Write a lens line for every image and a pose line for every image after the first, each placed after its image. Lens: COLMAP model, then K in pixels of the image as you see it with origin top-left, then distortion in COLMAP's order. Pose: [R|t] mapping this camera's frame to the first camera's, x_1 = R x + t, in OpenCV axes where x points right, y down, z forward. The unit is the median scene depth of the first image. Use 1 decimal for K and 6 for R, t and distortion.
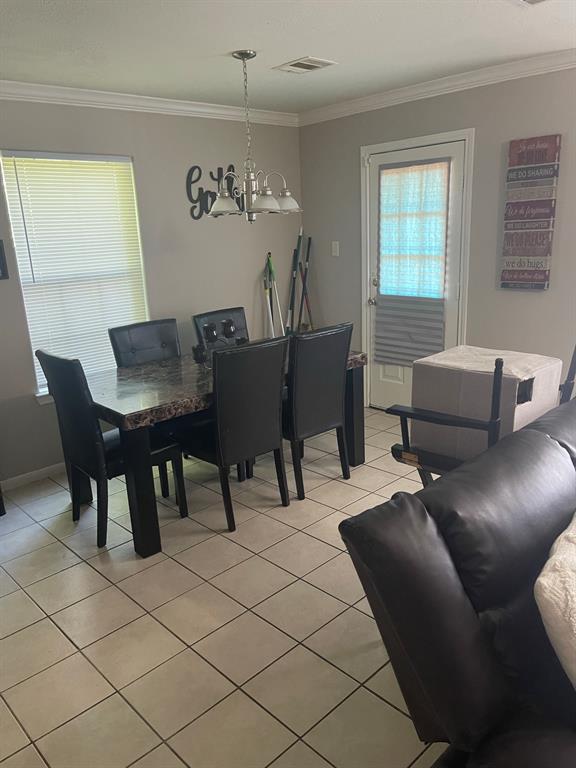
lens RADIAL K [[586.6, 0, 288.0], [0, 586.6, 384.0], [0, 0, 1]] dist [0.007447, 0.001613]
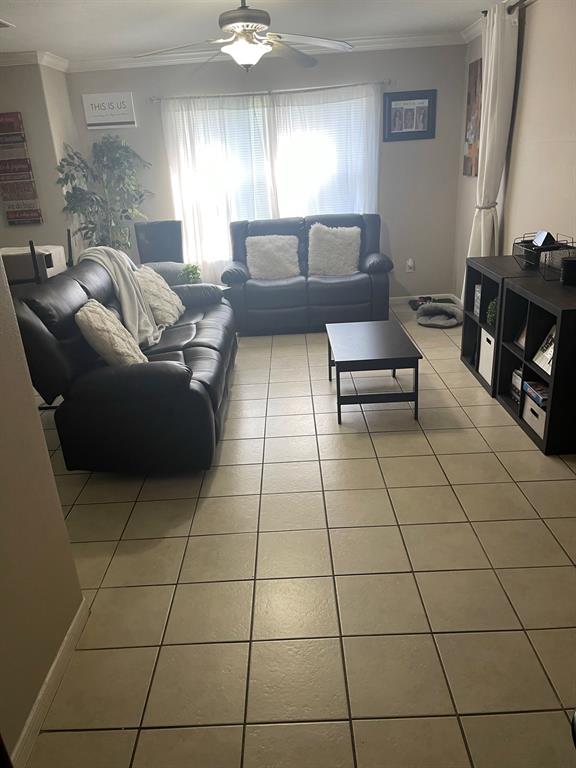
lens RADIAL K [[586.6, 0, 288.0], [0, 586.6, 384.0], [0, 0, 1]] dist [0.007447, 0.001613]
pose [[0.688454, -0.270452, 0.672969, -0.228163], [0.229965, 0.961396, 0.151107, 0.145455], [-0.687857, 0.050729, 0.724072, -0.449439]]
